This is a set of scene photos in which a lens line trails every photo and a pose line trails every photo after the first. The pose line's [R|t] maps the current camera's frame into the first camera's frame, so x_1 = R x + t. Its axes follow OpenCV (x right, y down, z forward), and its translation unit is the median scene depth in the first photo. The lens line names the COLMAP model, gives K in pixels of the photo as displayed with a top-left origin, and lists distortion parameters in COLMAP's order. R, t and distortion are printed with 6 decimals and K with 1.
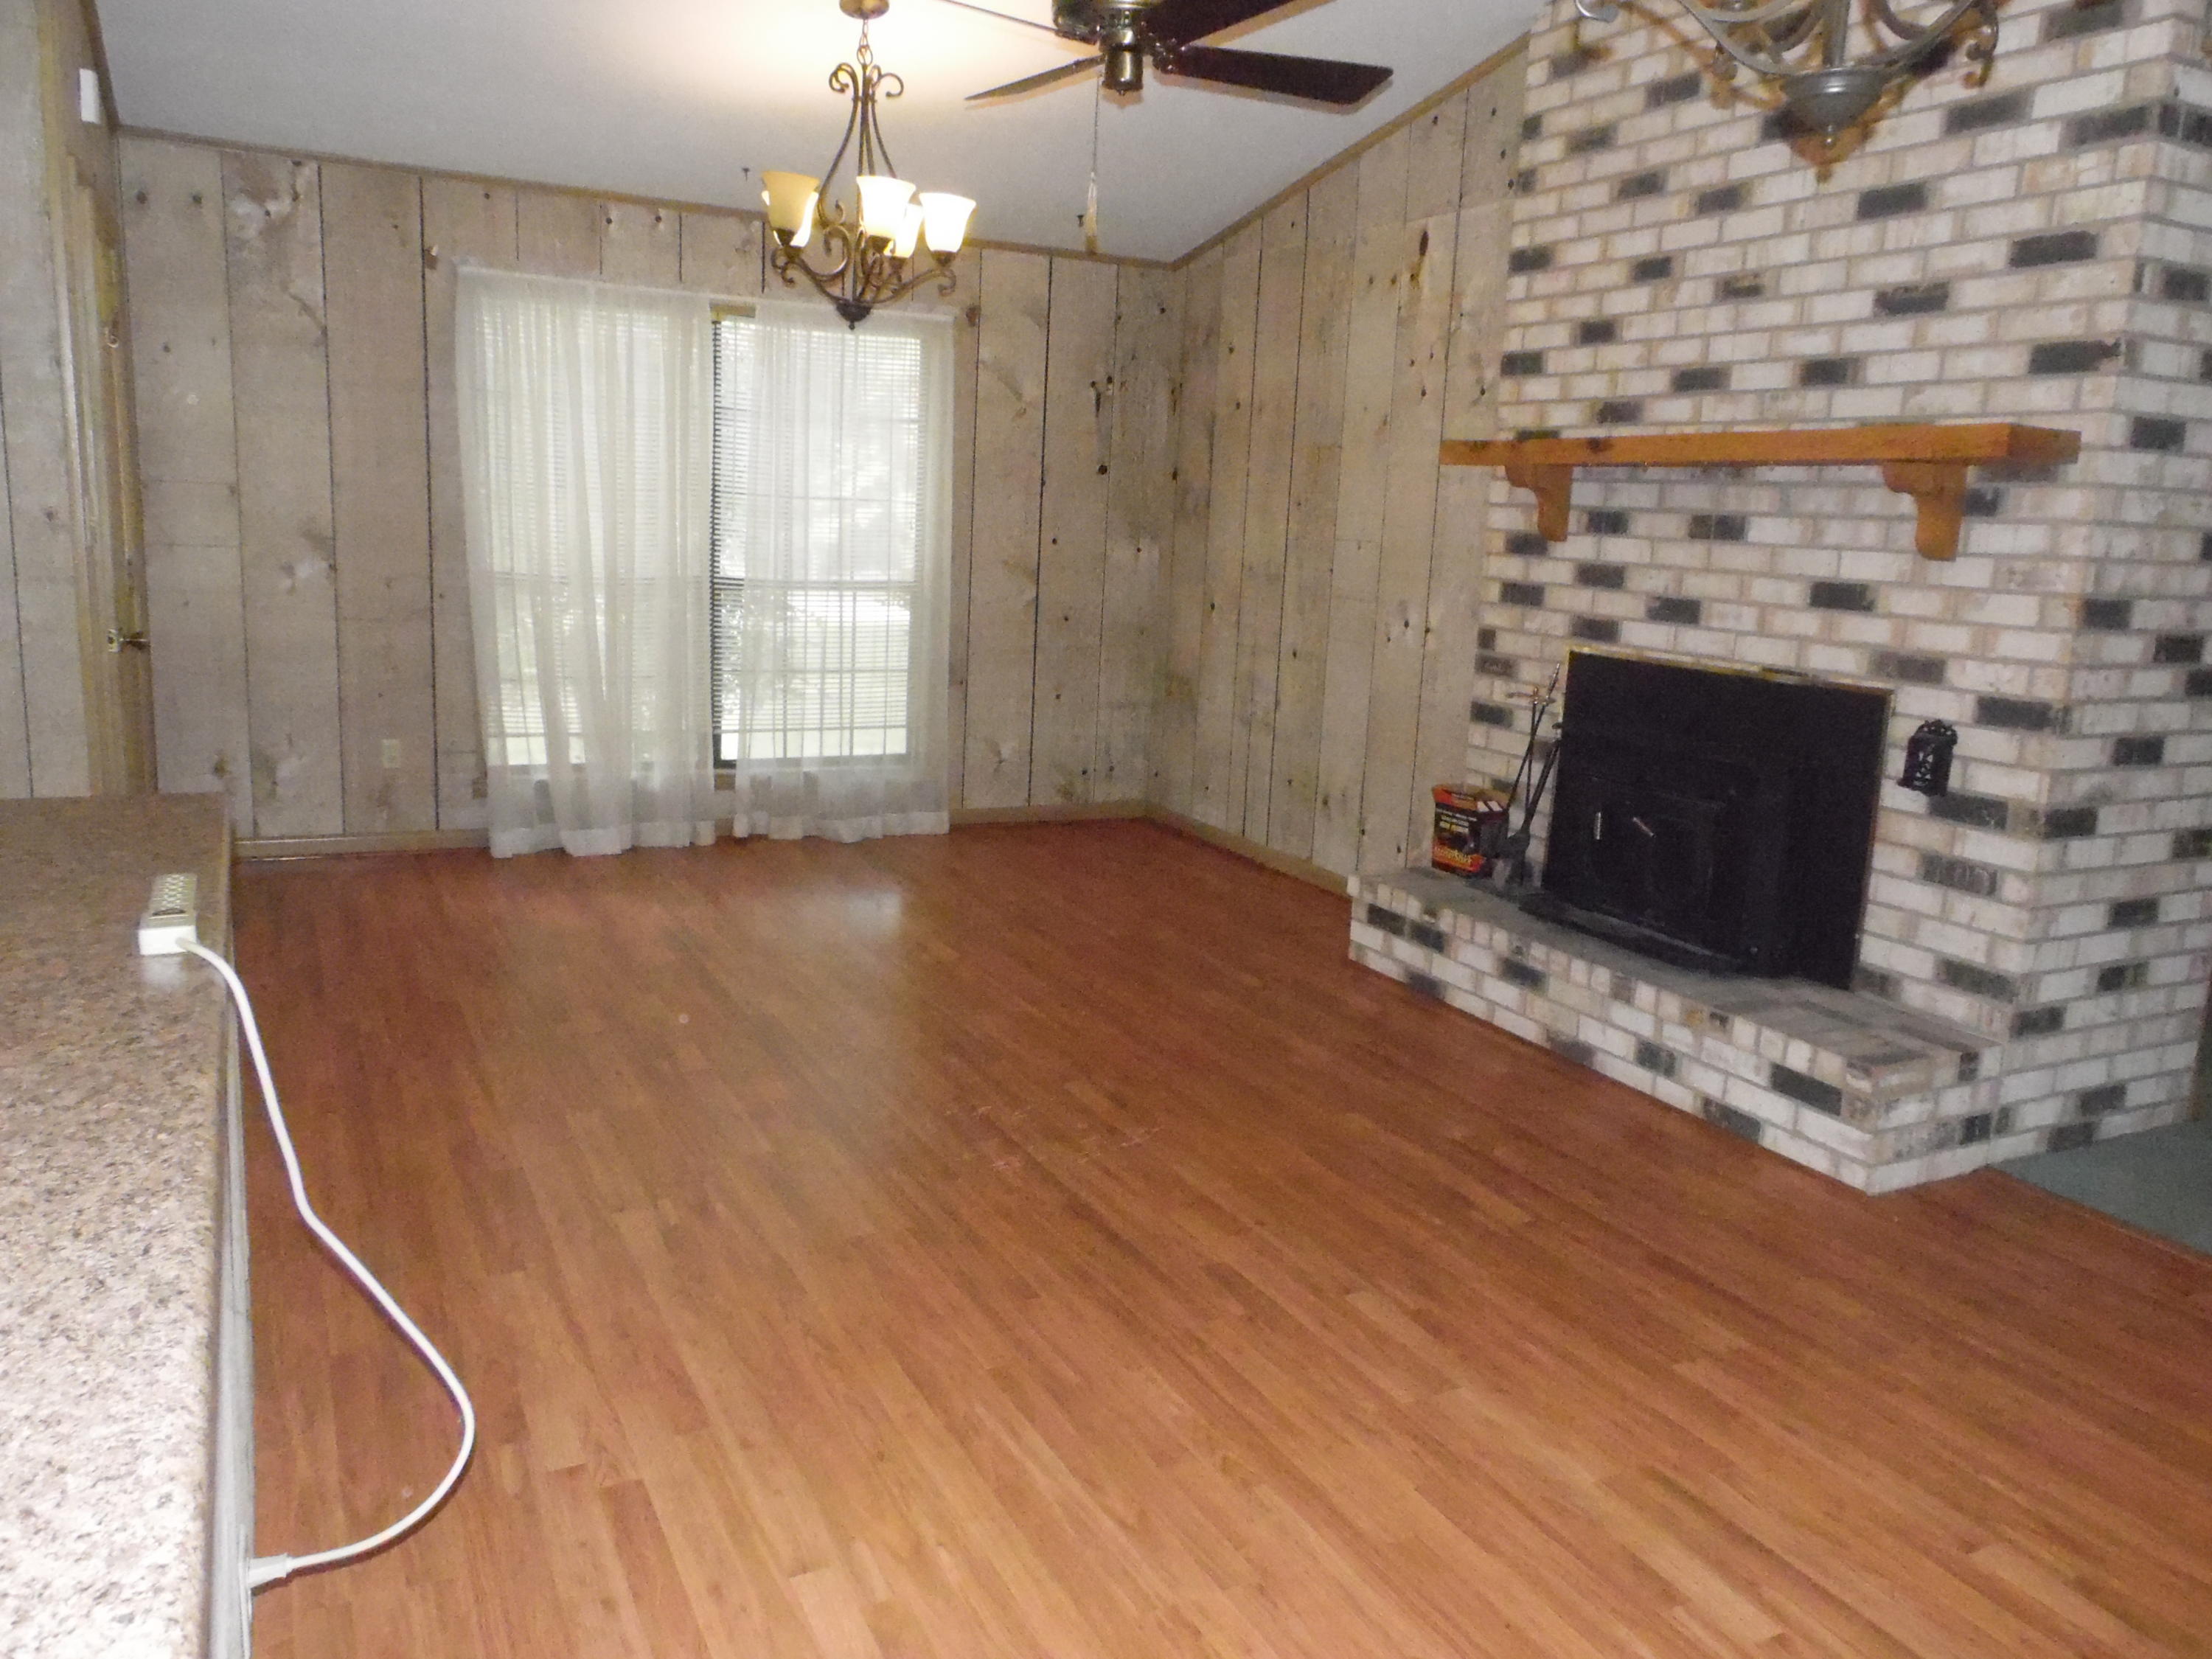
lens RADIAL K [[1652.3, 0, 1108.8], [0, 1652.3, 818.4], [0, 0, 1]] dist [-0.029833, 0.065639]
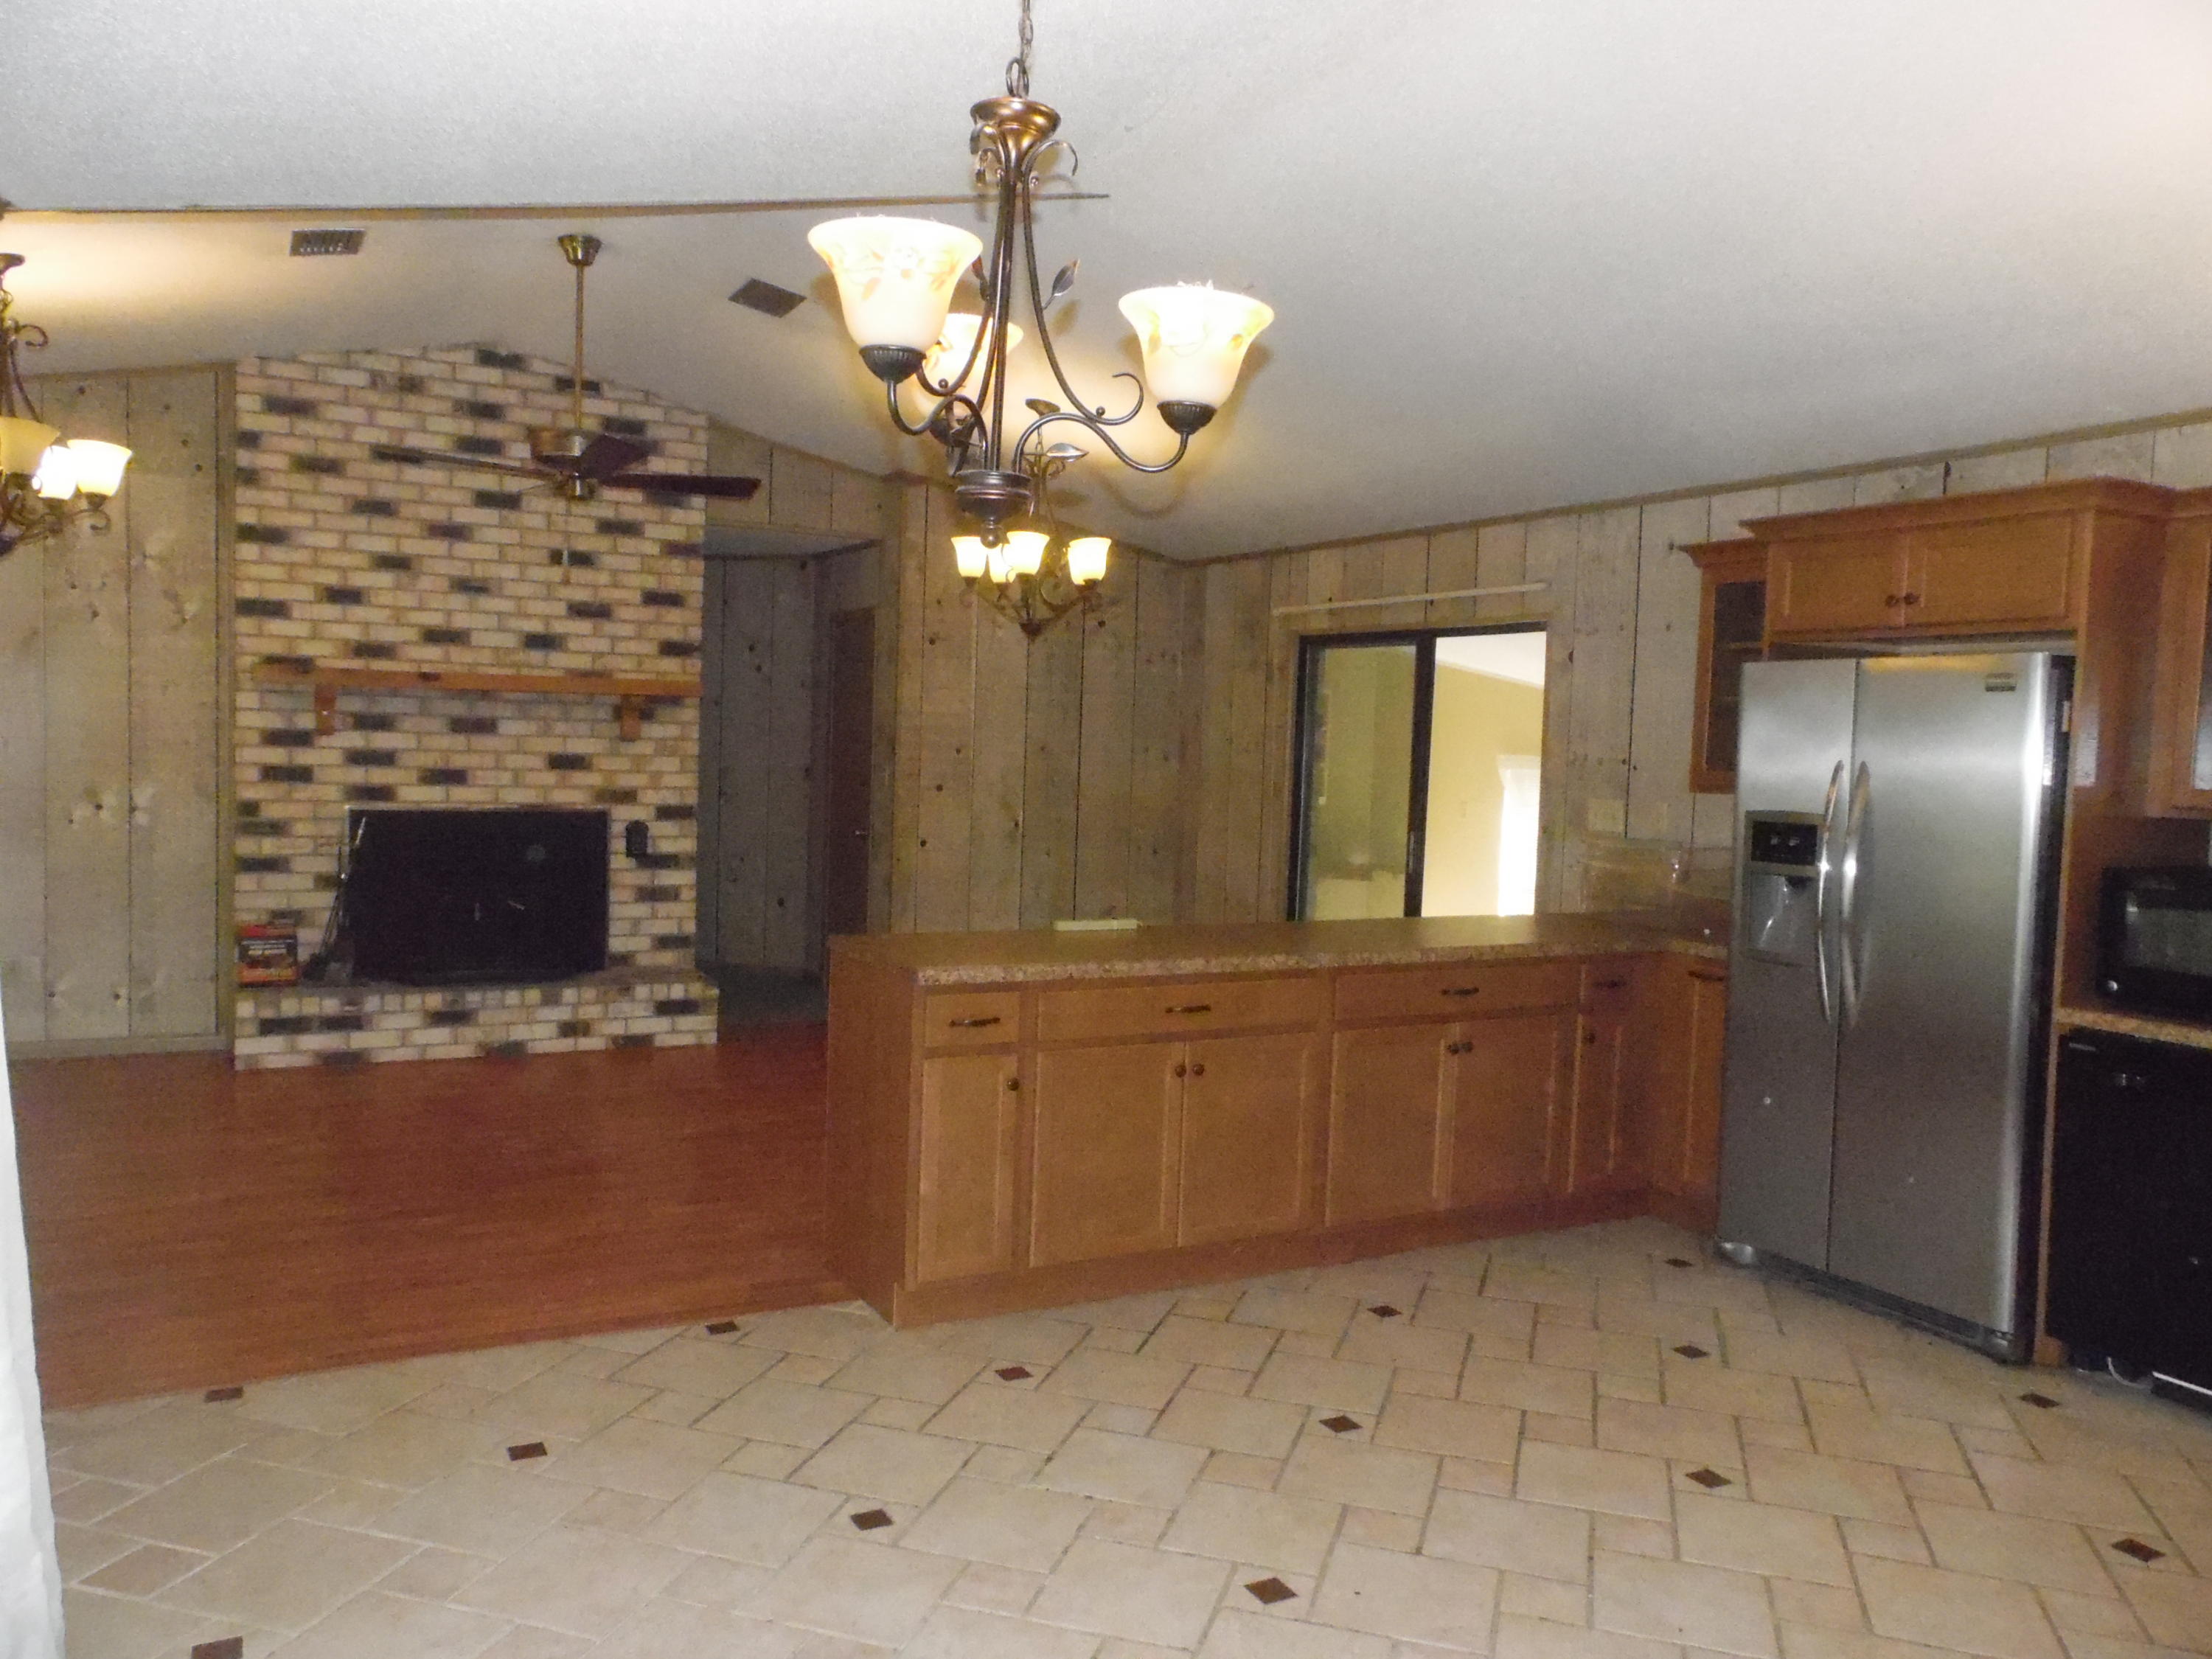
lens RADIAL K [[1652.3, 0, 1108.8], [0, 1652.3, 818.4], [0, 0, 1]] dist [-0.029833, 0.065639]
pose [[-0.022542, -0.098531, 0.994879, -1.332943], [0.151336, 0.983328, 0.100816, -0.157348], [-0.988225, 0.152834, -0.007255, 0.396396]]
